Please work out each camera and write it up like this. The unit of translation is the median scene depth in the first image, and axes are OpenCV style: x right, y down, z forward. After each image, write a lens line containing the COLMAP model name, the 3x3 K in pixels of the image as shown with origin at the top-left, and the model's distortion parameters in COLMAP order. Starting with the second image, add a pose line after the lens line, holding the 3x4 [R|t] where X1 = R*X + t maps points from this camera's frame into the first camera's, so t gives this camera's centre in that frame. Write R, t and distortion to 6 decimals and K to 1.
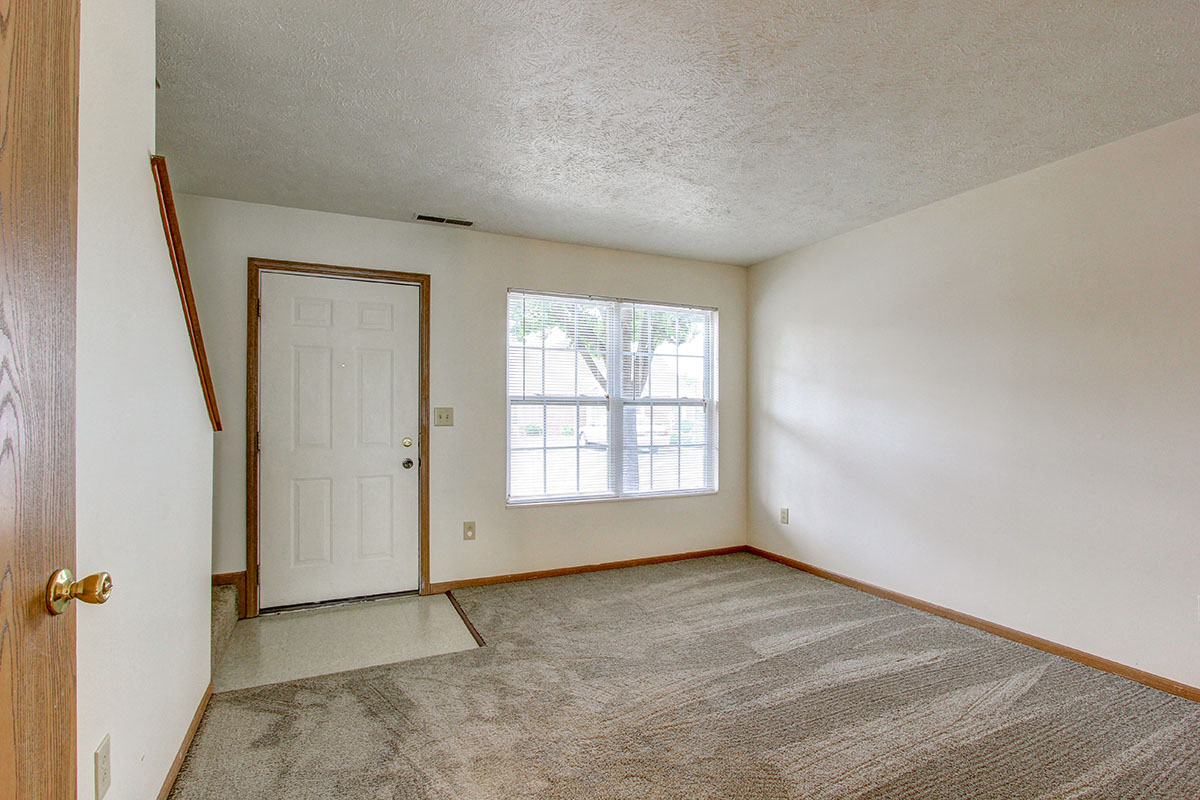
lens RADIAL K [[573.2, 0, 600.1], [0, 573.2, 412.7], [0, 0, 1]] dist [-0.003108, 0.000061]
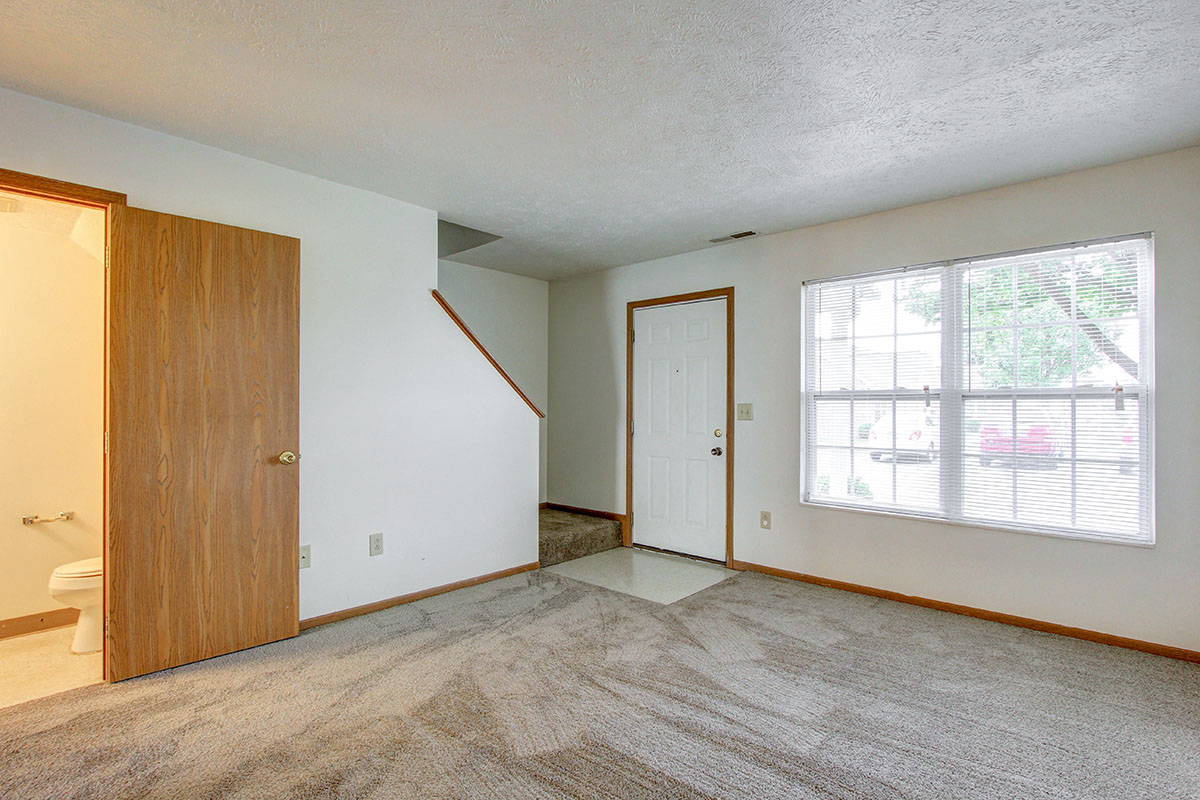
lens RADIAL K [[580.6, 0, 598.6], [0, 580.6, 406.7], [0, 0, 1]] dist [0.000601, 0.001004]
pose [[0.396908, -0.000759, -0.917858, 0.651451], [-0.007466, 0.999964, -0.004056, 0.004054], [0.917828, 0.008462, 0.396888, 0.301249]]
